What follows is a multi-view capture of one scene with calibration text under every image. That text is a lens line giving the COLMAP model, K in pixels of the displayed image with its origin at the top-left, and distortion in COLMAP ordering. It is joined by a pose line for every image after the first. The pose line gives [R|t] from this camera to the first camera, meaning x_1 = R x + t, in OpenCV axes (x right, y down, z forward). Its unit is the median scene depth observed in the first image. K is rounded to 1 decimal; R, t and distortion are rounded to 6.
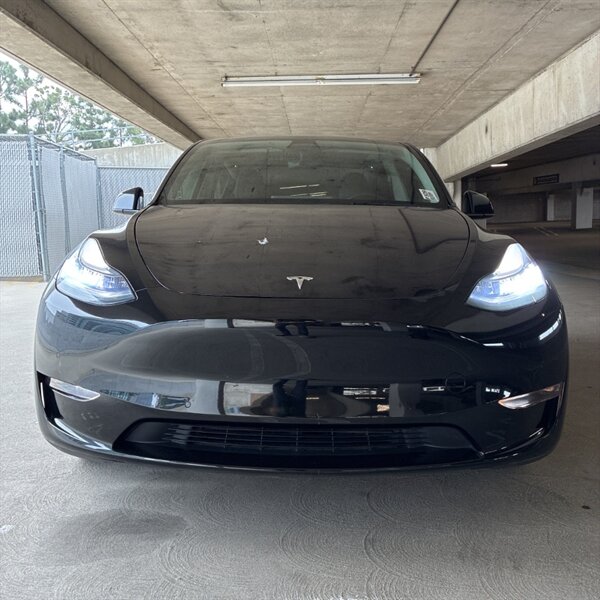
lens RADIAL K [[605.1, 0, 298.9], [0, 605.1, 303.5], [0, 0, 1]] dist [0.018418, 0.000000]
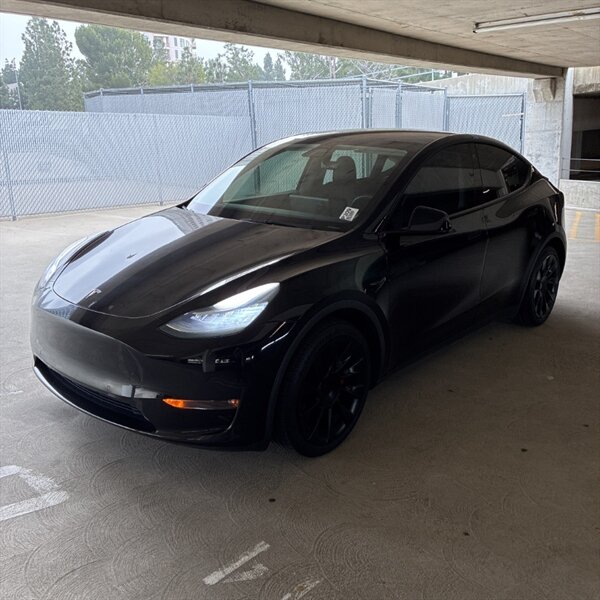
lens RADIAL K [[605.1, 0, 300.6], [0, 605.1, 298.6], [0, 0, 1]] dist [0.018418, 0.000000]
pose [[0.774399, 0.170514, -0.609288, 0.330290], [-0.084579, 0.982256, 0.167393, -0.077976], [0.627019, -0.078095, 0.775079, 0.027705]]
